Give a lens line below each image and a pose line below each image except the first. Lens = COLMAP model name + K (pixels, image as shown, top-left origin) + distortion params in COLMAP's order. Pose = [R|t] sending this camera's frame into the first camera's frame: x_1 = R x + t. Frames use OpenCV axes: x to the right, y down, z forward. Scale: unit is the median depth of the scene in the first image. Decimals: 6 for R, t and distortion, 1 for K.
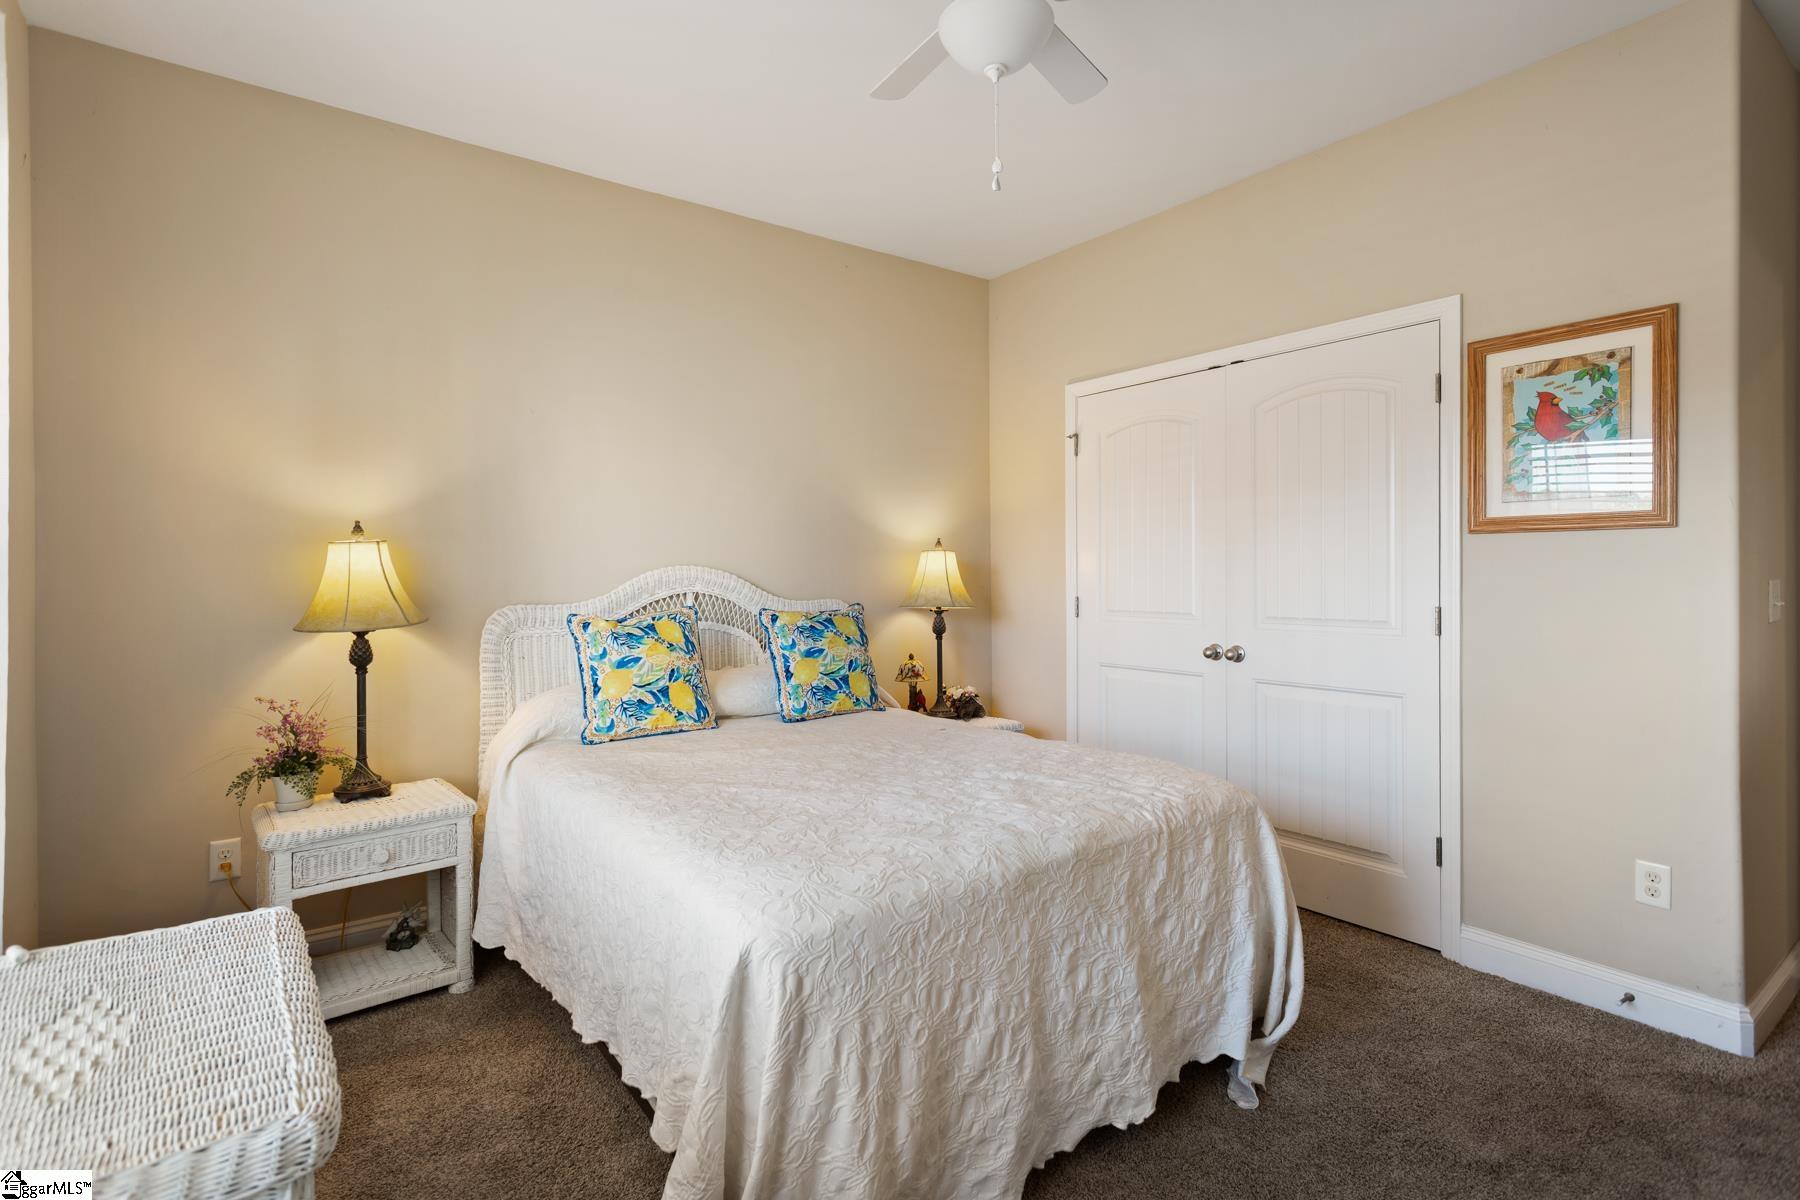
lens RADIAL K [[876.1, 0, 899.5], [0, 876.1, 584.1], [0, 0, 1]] dist [0.008257, 0.001947]
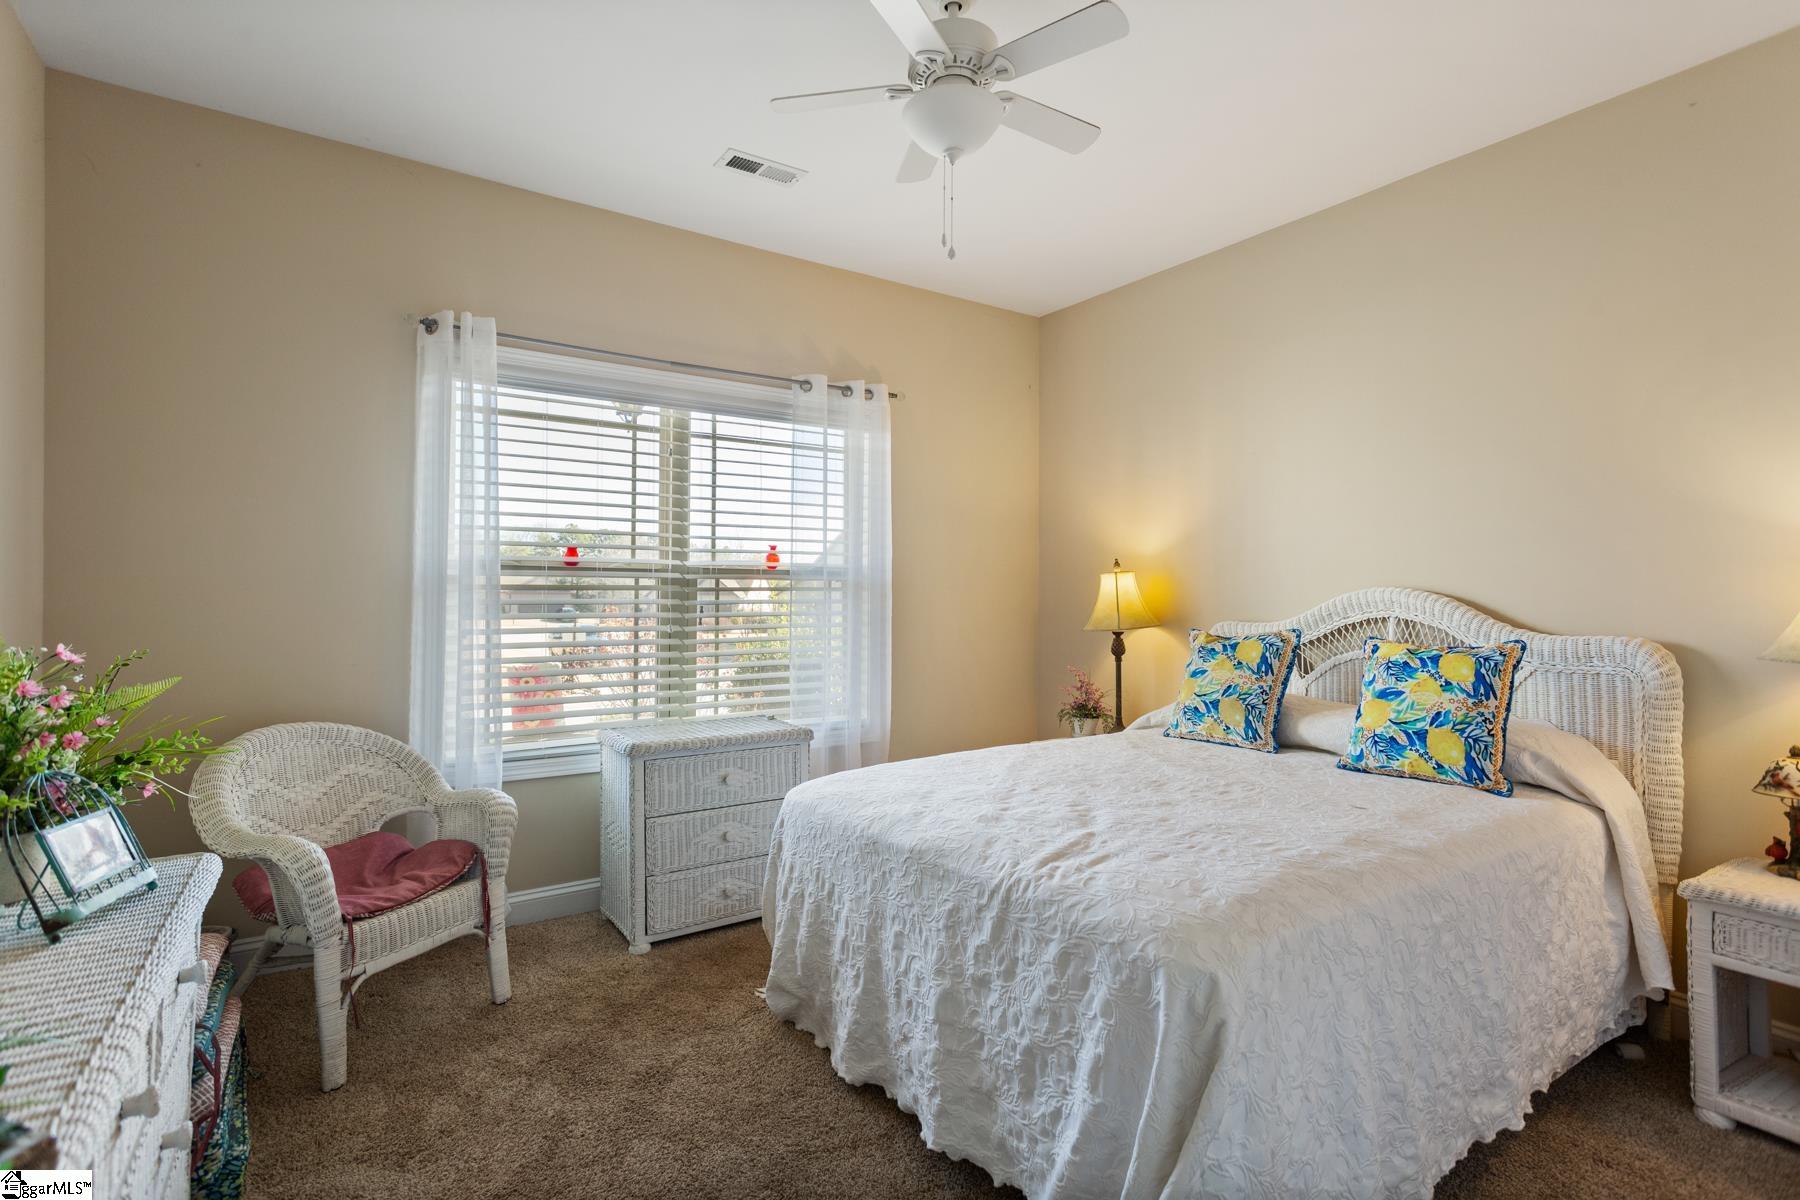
lens RADIAL K [[876.1, 0, 901.1], [0, 876.1, 600.7], [0, 0, 1]] dist [0.008257, 0.001947]
pose [[-0.060593, 0.012461, -0.998085, 1.164614], [-0.013940, 0.999814, 0.013329, -0.019608], [0.998065, 0.014721, -0.060408, 0.940669]]
